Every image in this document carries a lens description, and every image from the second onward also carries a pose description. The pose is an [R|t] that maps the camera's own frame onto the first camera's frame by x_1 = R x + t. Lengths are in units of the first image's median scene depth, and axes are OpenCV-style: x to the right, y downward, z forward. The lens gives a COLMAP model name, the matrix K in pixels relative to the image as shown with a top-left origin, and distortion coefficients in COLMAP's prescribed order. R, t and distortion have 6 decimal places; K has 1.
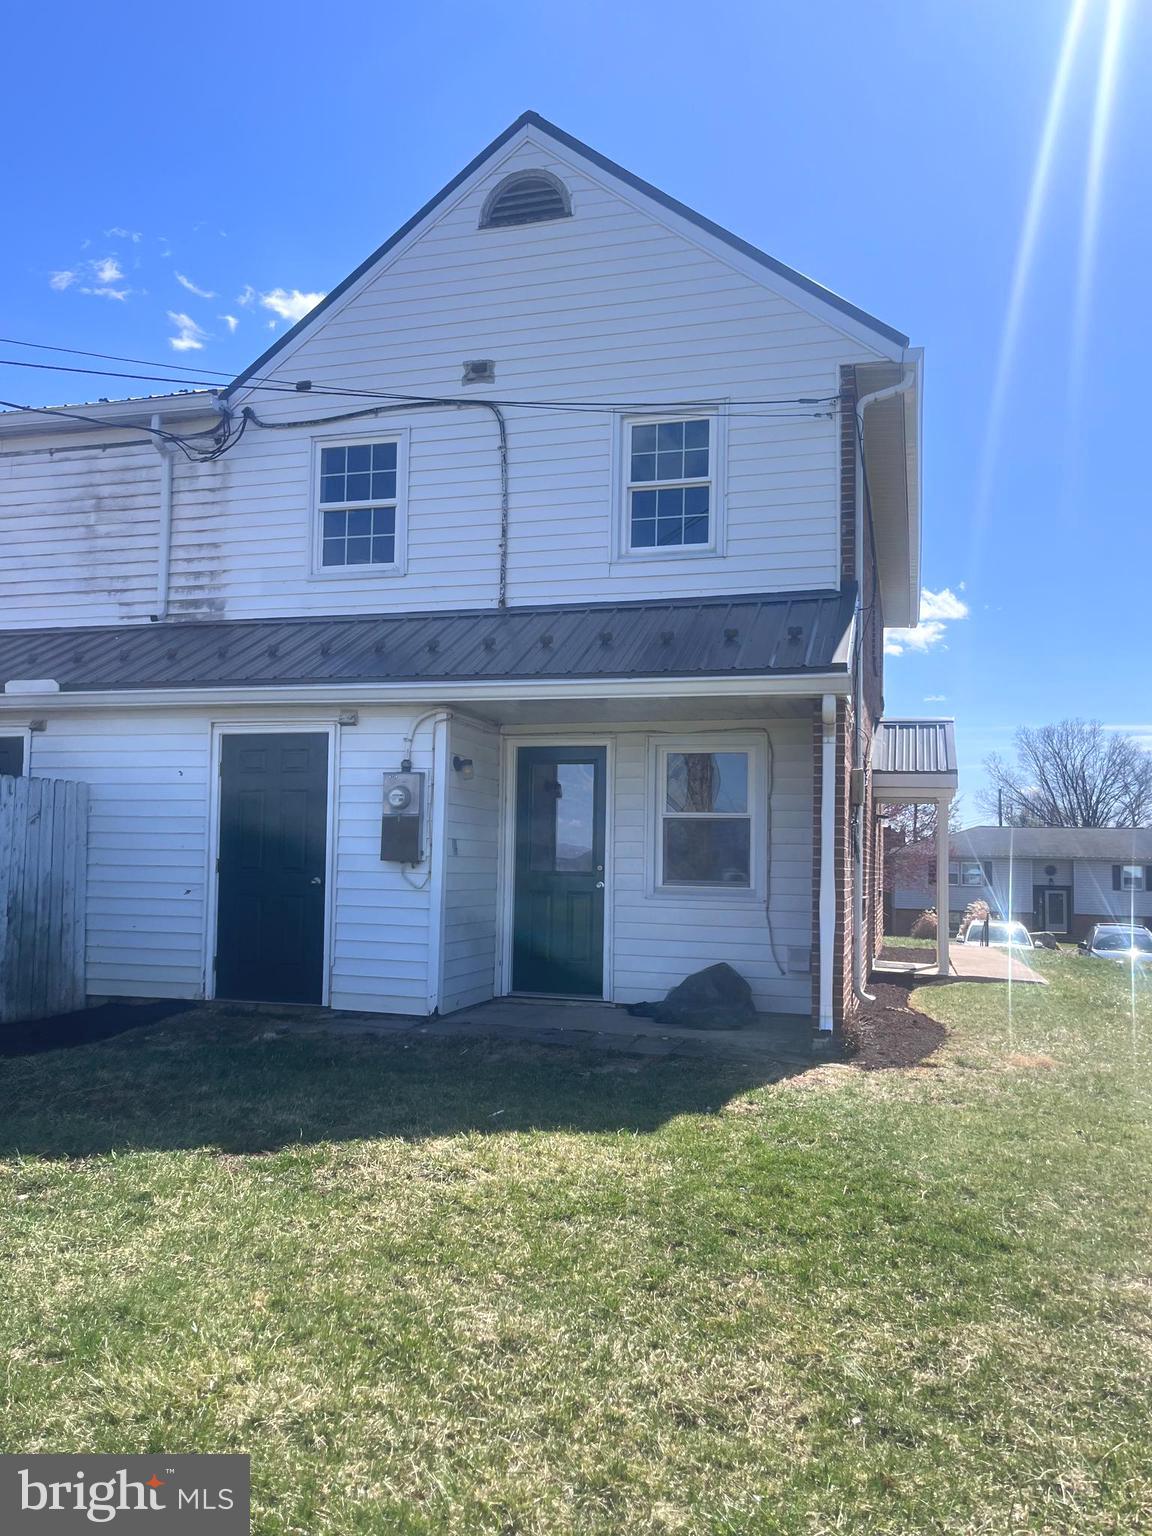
lens RADIAL K [[1166.3, 0, 571.8], [0, 1166.3, 778.7], [0, 0, 1]] dist [0.047190, -0.047622]
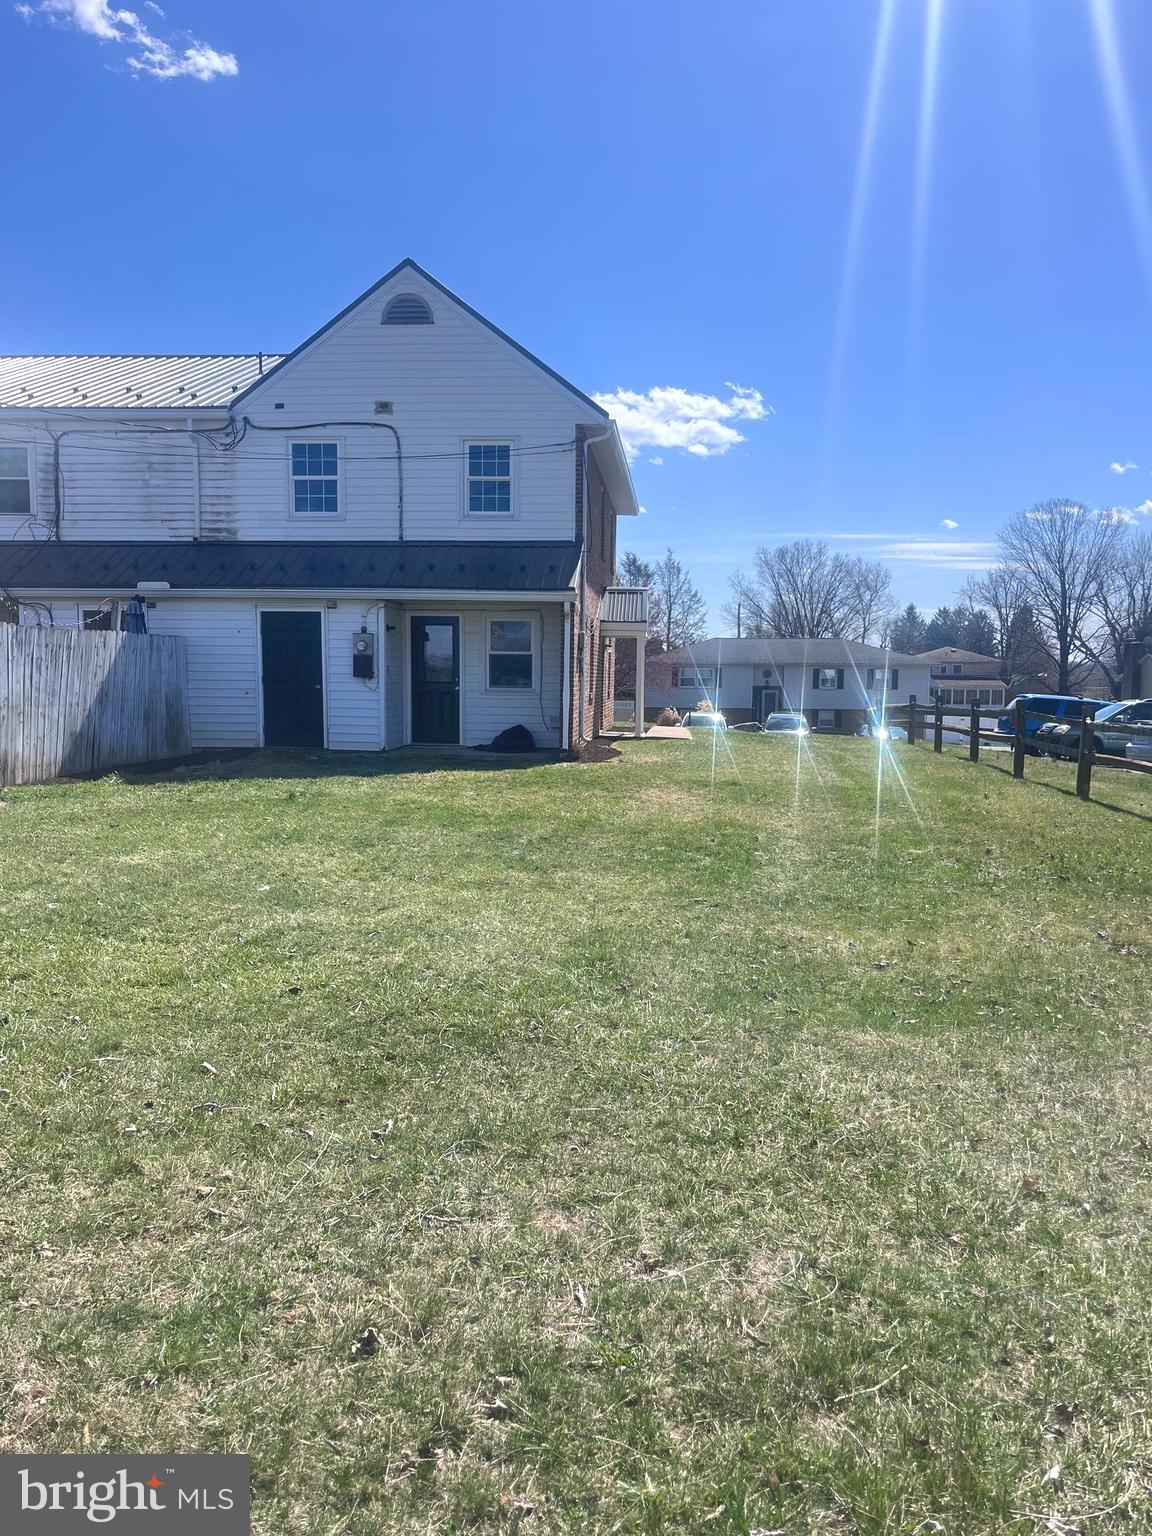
lens RADIAL K [[1166.3, 0, 586.5], [0, 1166.3, 777.5], [0, 0, 1]] dist [0.047190, -0.047622]
pose [[0.979233, -0.027458, 0.200869, -0.155426], [-0.005867, 0.986533, 0.163459, -0.080327], [-0.202652, -0.161243, 0.965884, -0.940223]]
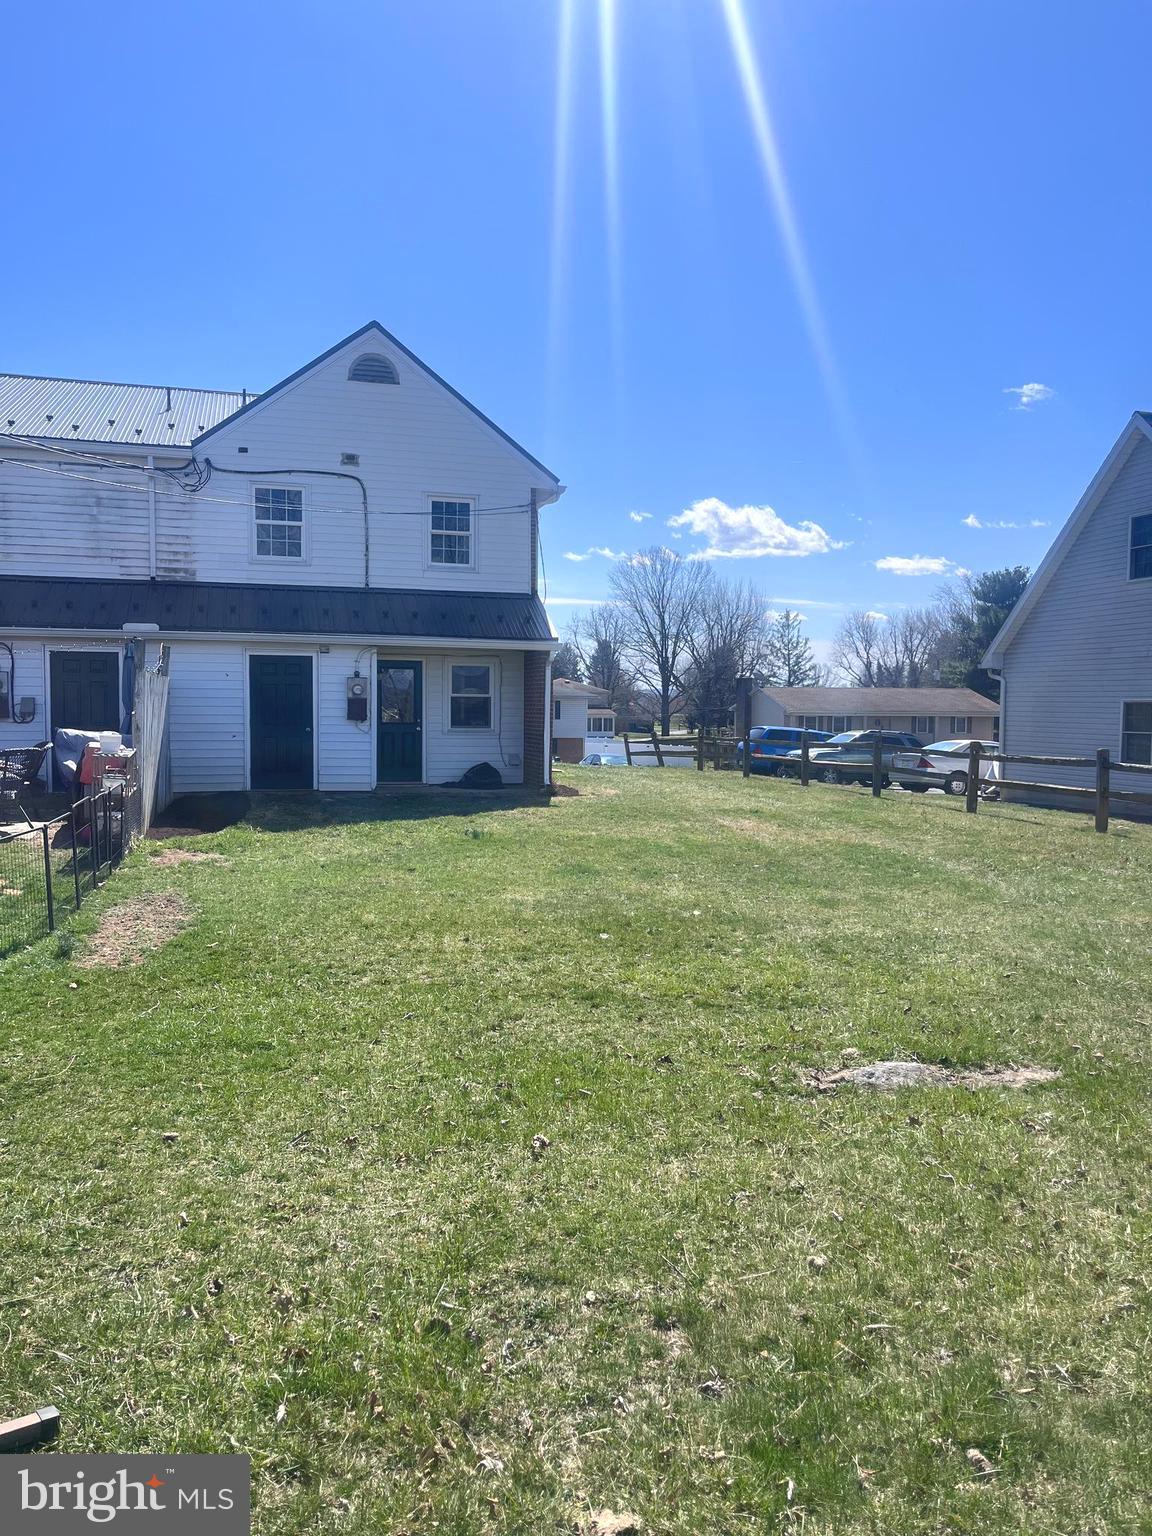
lens RADIAL K [[1166.3, 0, 583.8], [0, 1166.3, 774.6], [0, 0, 1]] dist [0.047190, -0.047622]
pose [[0.845270, -0.042849, 0.532618, -0.804855], [-0.032965, 0.990699, 0.132018, -0.107261], [-0.533321, -0.129148, 0.835996, -0.866729]]
